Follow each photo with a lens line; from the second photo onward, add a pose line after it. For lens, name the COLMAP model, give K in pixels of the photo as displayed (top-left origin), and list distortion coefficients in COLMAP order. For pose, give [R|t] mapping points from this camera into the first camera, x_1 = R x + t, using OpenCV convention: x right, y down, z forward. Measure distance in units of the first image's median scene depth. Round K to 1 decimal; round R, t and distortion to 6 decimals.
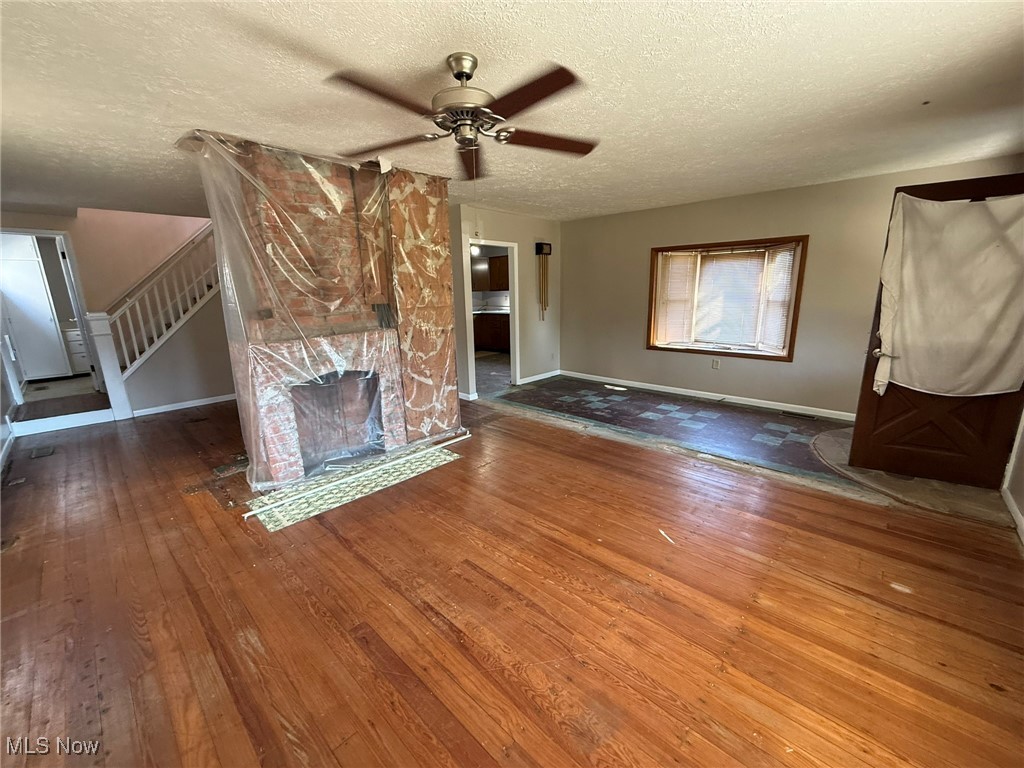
lens RADIAL K [[409.5, 0, 510.6], [0, 409.5, 383.2], [0, 0, 1]] dist [0.000252, 0.000336]
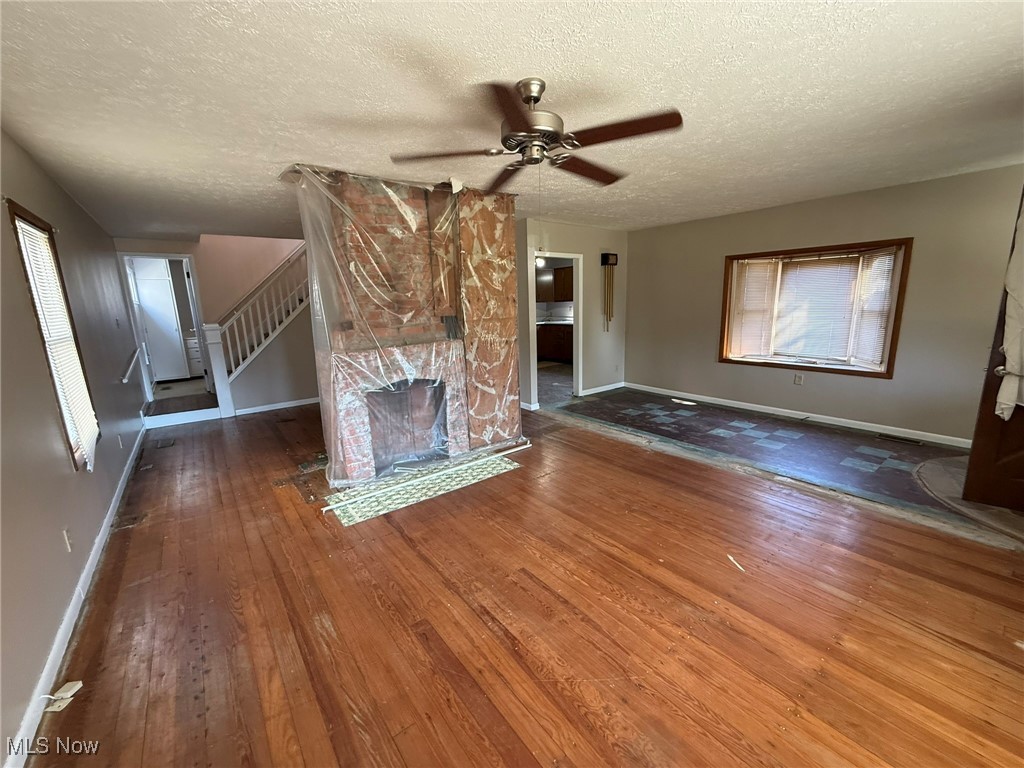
lens RADIAL K [[409.5, 0, 510.6], [0, 409.5, 383.2], [0, 0, 1]] dist [0.000252, 0.000336]
pose [[0.988040, 0.021711, -0.152665, 0.004174], [-0.025382, 0.999433, -0.022143, -0.002128], [0.152098, 0.025753, 0.988030, -0.011413]]
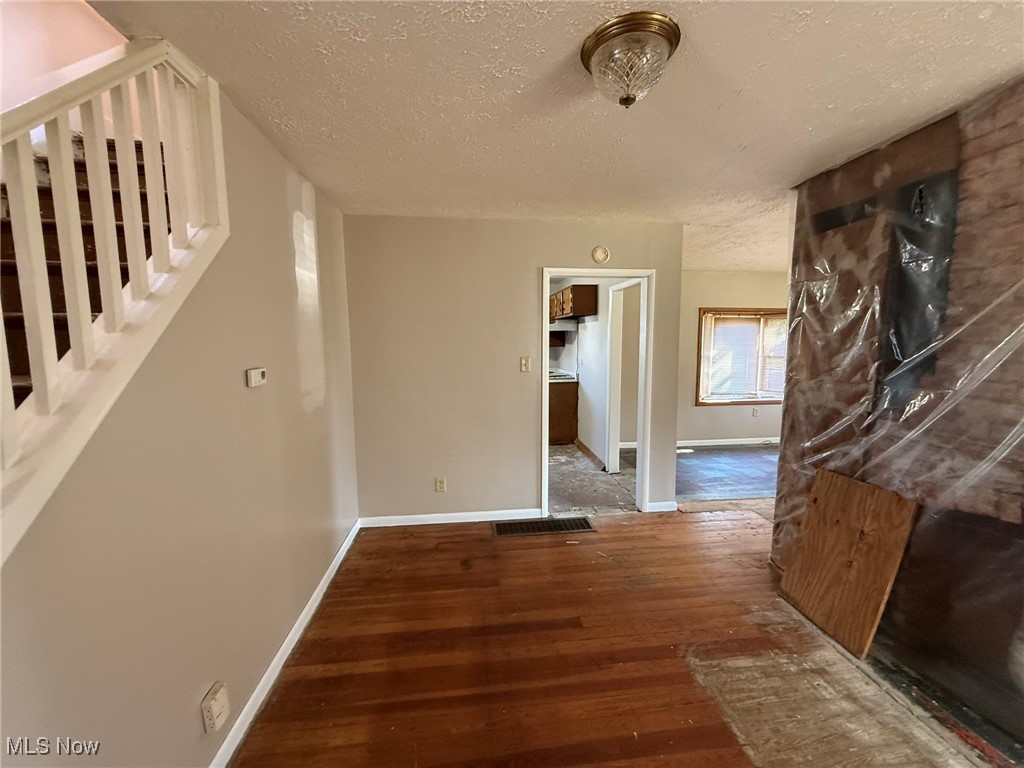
lens RADIAL K [[409.5, 0, 510.6], [0, 409.5, 383.2], [0, 0, 1]] dist [0.000252, 0.000336]
pose [[0.645816, -0.061204, 0.761036, -1.834826], [0.162516, 0.984958, -0.058700, -0.393264], [-0.745996, 0.161590, 0.646049, 1.771254]]
